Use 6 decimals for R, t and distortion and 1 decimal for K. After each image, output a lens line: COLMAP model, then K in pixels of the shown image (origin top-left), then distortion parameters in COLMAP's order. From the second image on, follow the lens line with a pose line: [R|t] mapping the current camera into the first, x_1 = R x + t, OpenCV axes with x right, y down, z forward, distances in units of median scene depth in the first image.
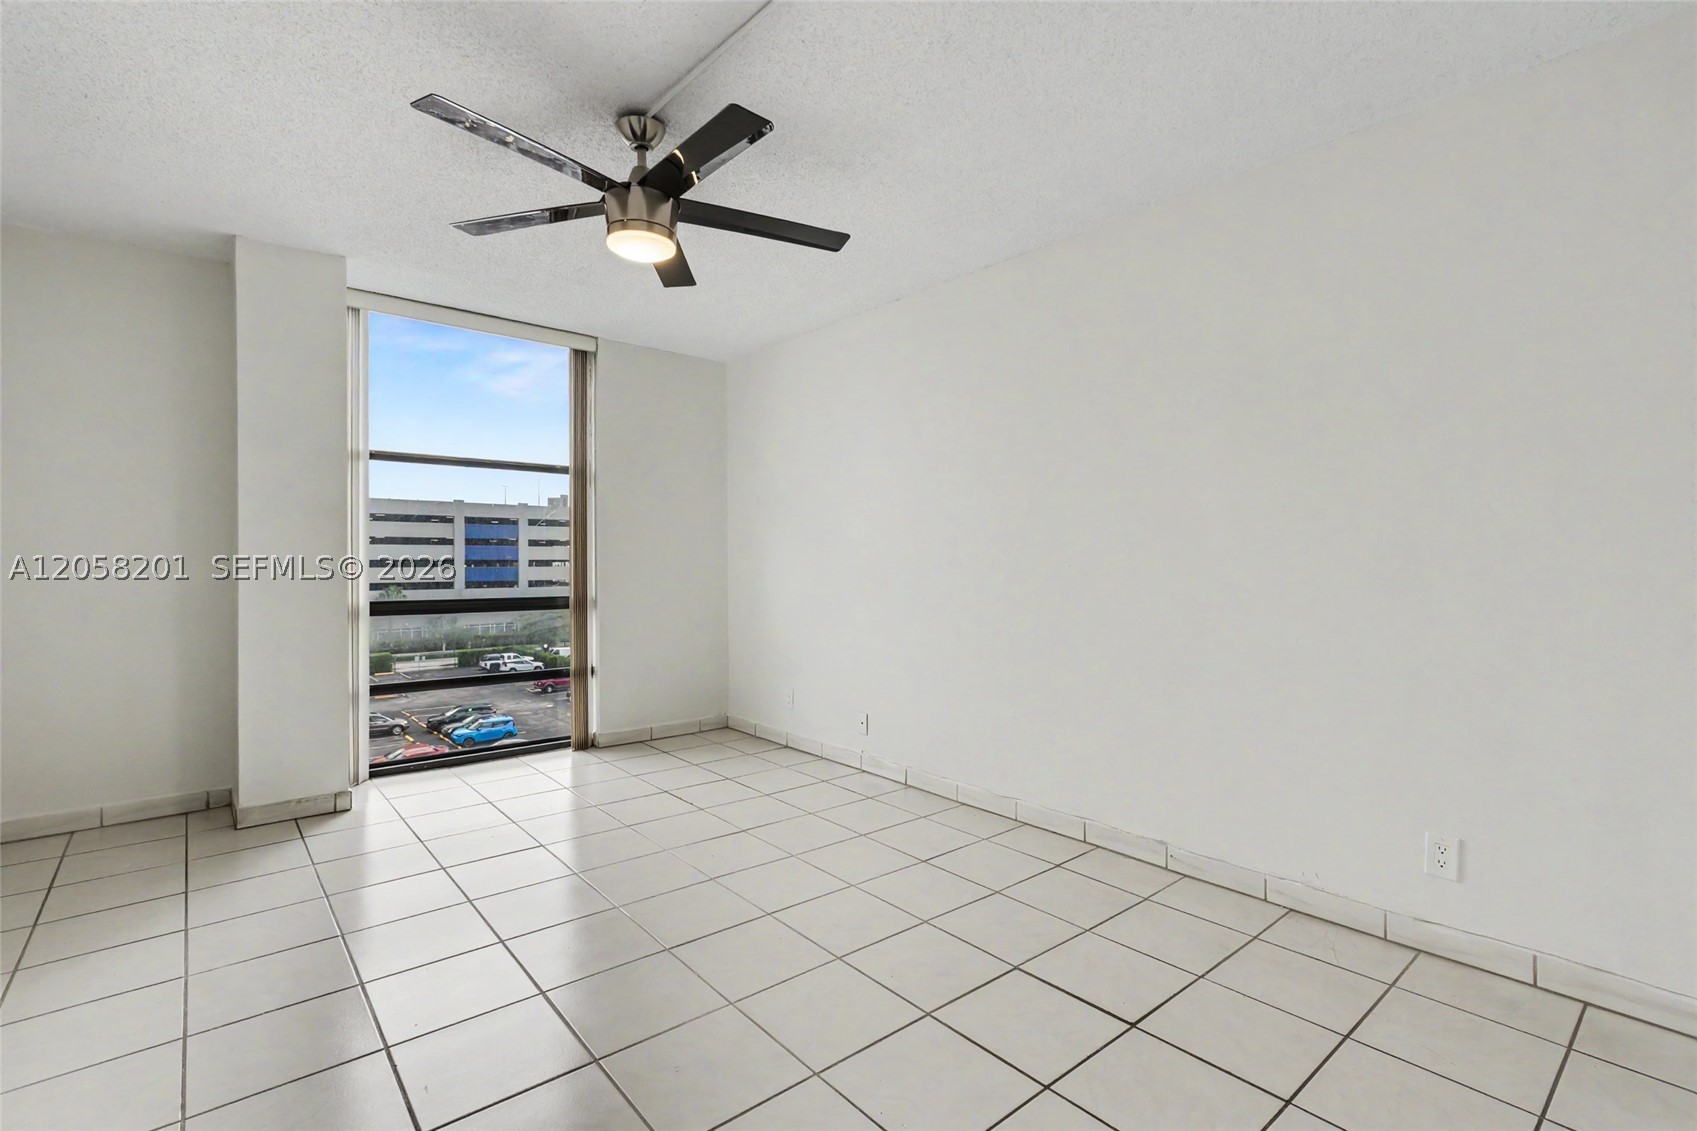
lens RADIAL K [[776.7, 0, 846.4], [0, 776.7, 563.1], [0, 0, 1]] dist [0.005434, -0.000625]
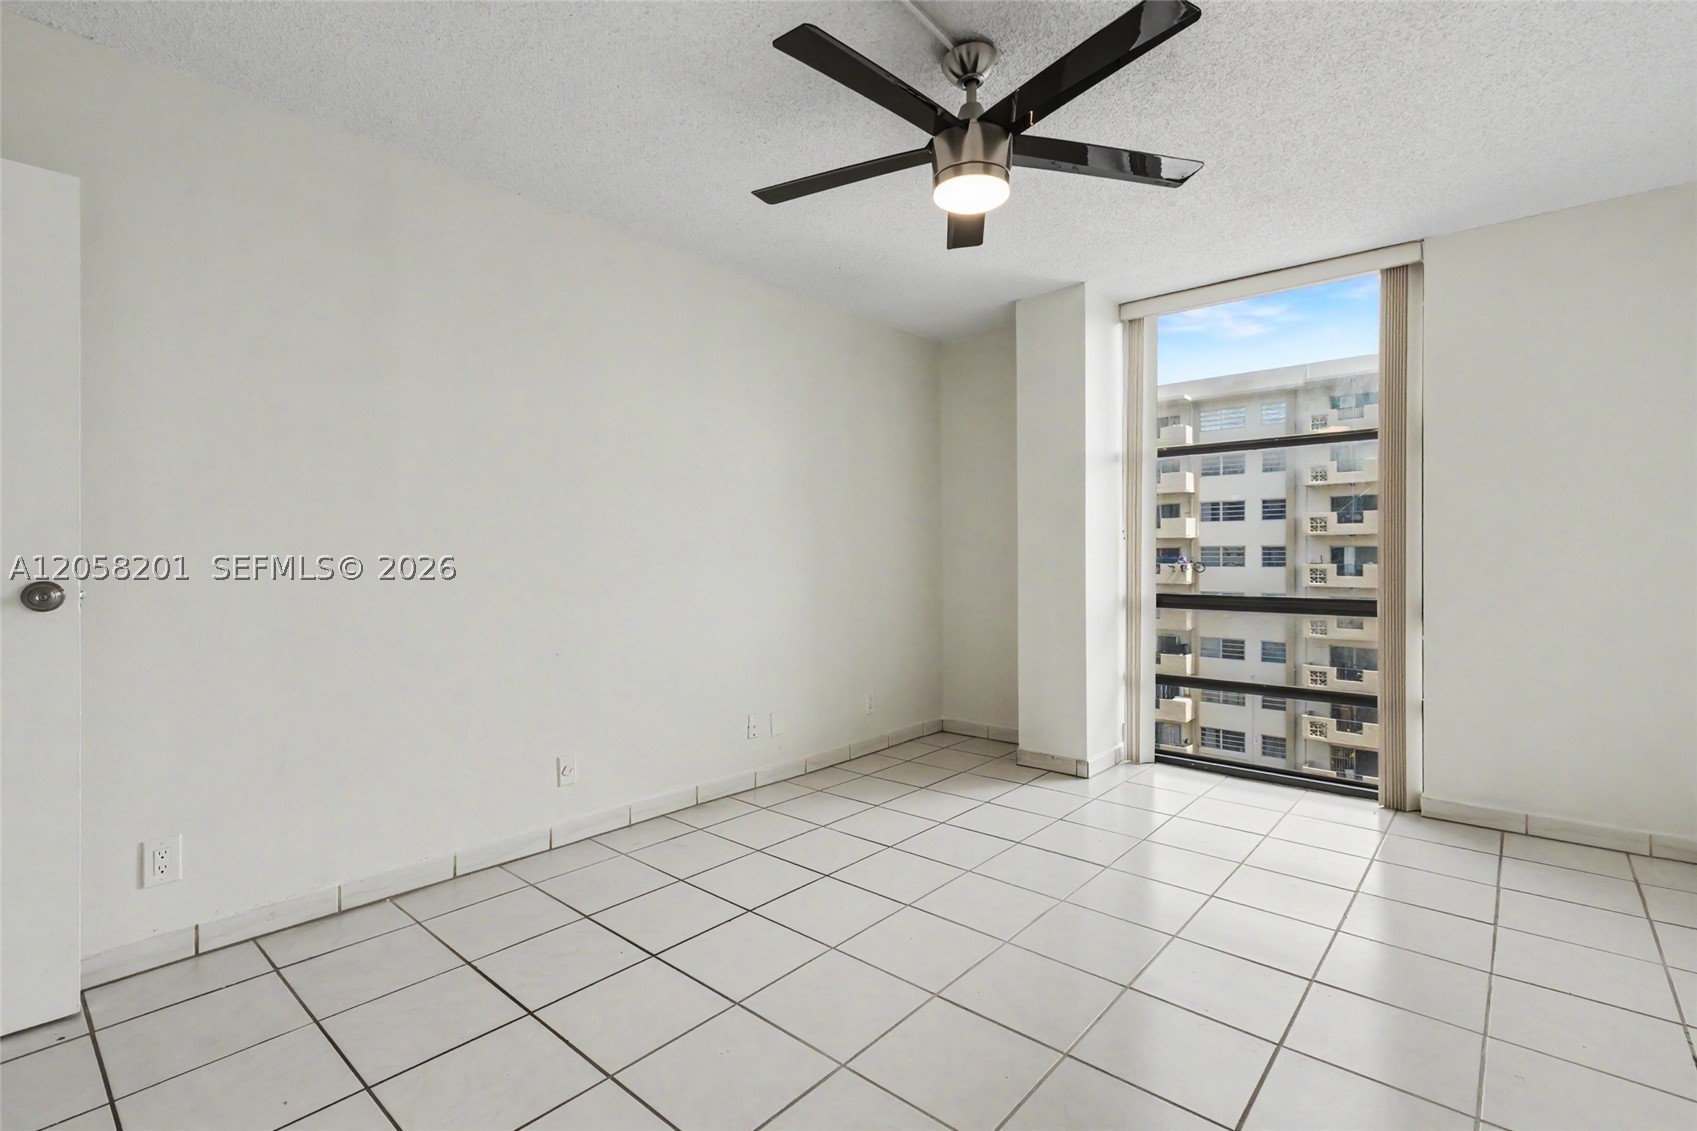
lens RADIAL K [[776.7, 0, 847.8], [0, 776.7, 556.6], [0, 0, 1]] dist [0.005434, -0.000625]
pose [[0.152725, -0.000364, -0.988269, 0.311622], [-0.000629, 1.000000, -0.000465, 0.000972], [0.988268, 0.000692, 0.152725, 0.379404]]
